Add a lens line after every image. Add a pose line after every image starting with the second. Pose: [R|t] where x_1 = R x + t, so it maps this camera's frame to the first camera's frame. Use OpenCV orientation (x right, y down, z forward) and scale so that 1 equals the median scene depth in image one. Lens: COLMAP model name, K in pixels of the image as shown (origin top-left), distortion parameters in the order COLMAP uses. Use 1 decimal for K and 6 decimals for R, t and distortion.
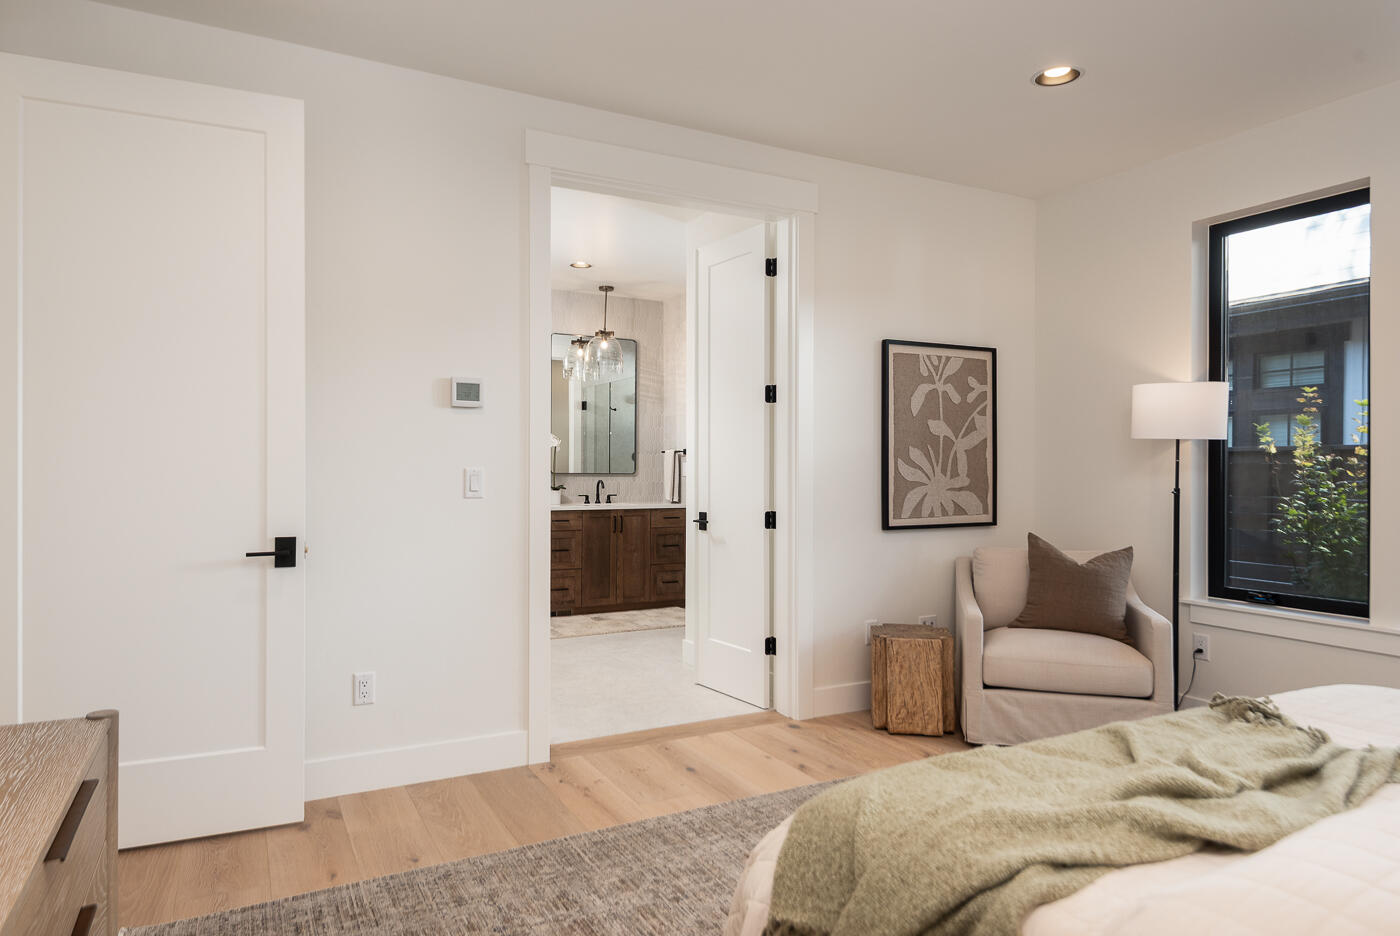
lens RADIAL K [[891.0, 0, 695.4], [0, 891.0, 466.4], [0, 0, 1]] dist [0.042211, 0.000437]
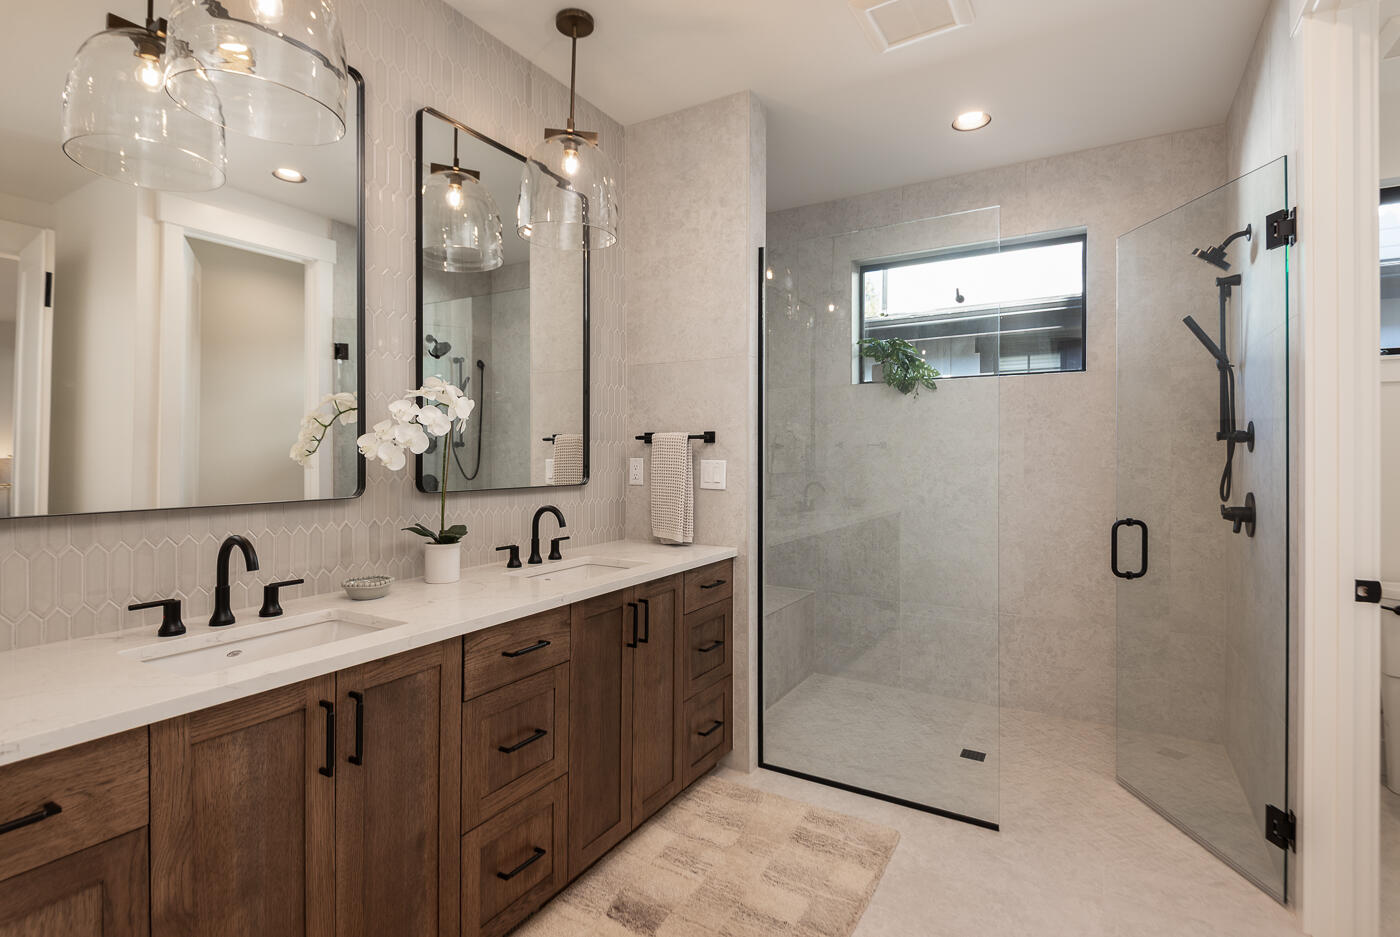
lens RADIAL K [[677.2, 0, 683.8], [0, 677.2, 448.1], [0, 0, 1]] dist [0.001377, -0.006781]
pose [[0.862211, 0.001313, 0.506548, -0.212664], [0.001018, 0.999990, -0.004324, -0.009528], [-0.506548, 0.004244, 0.862201, 0.718324]]
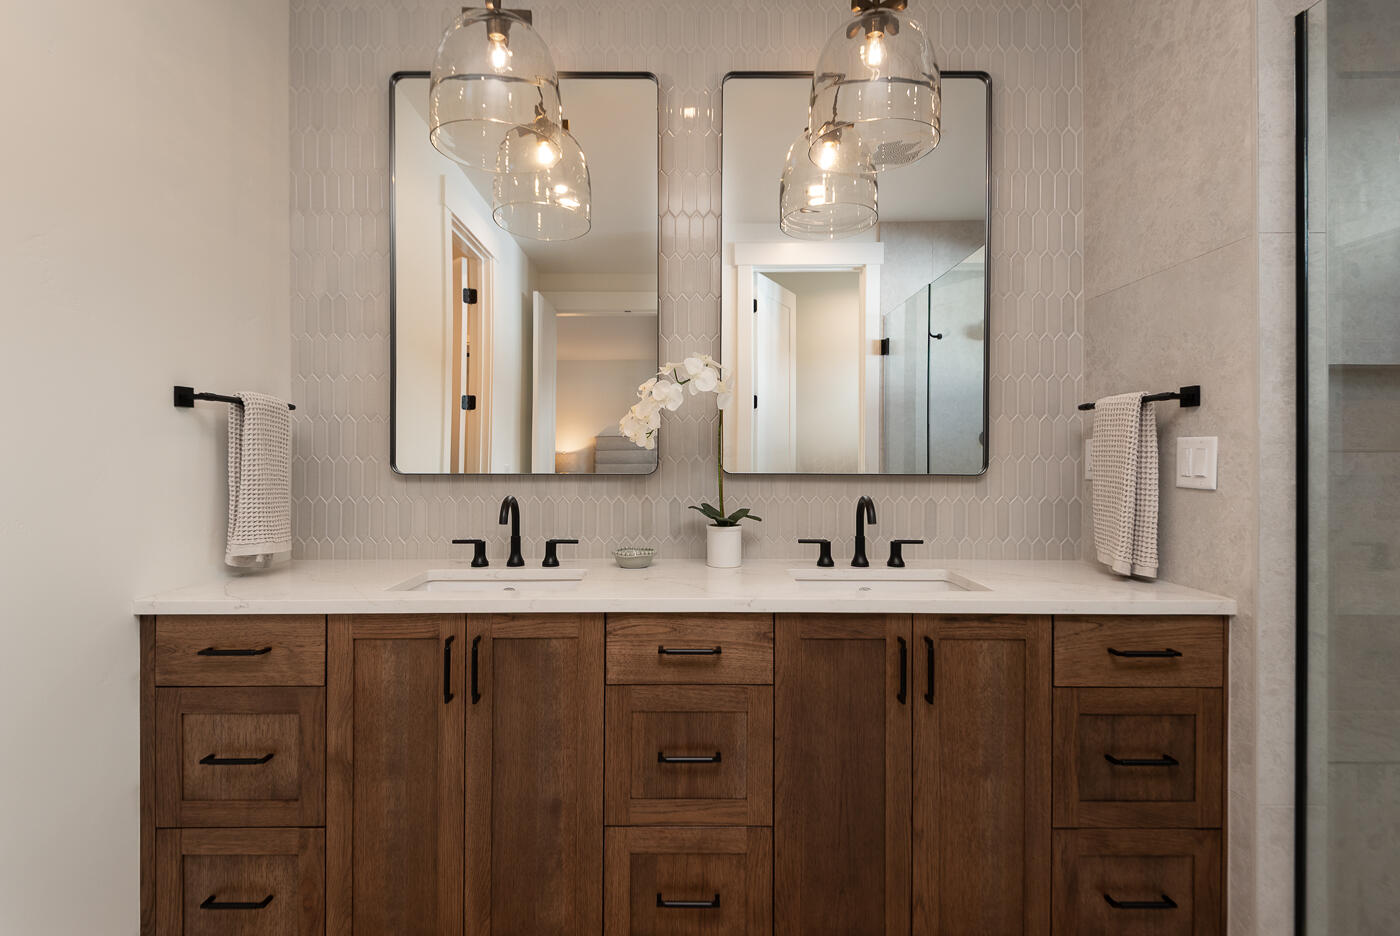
lens RADIAL K [[637.3, 0, 696.4], [0, 637.3, 461.5], [0, 0, 1]] dist [0.018471, -0.002351]
pose [[0.881465, -0.000595, -0.472250, -0.052961], [0.002482, 0.999991, 0.003373, 0.001943], [0.472243, -0.004145, 0.881458, 0.781594]]
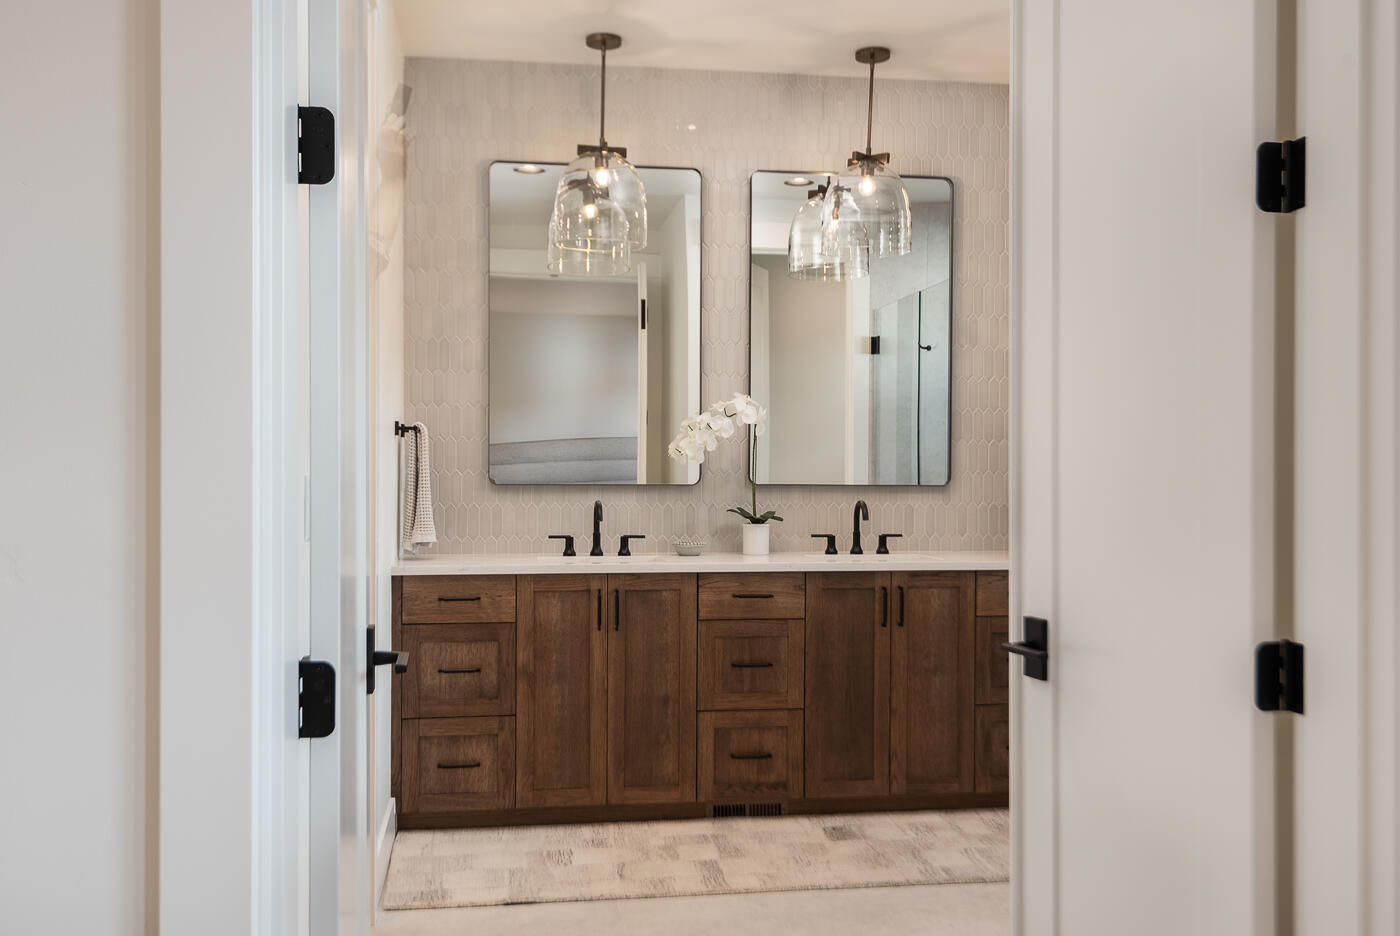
lens RADIAL K [[1331.9, 0, 693.7], [0, 1331.9, 474.1], [0, 0, 1]] dist [0.036346, 0.000000]
pose [[0.942423, 0.001226, -0.334420, 0.034265], [-0.000345, 0.999996, 0.002695, 0.000577], [0.334422, -0.002424, 0.942420, 0.365484]]
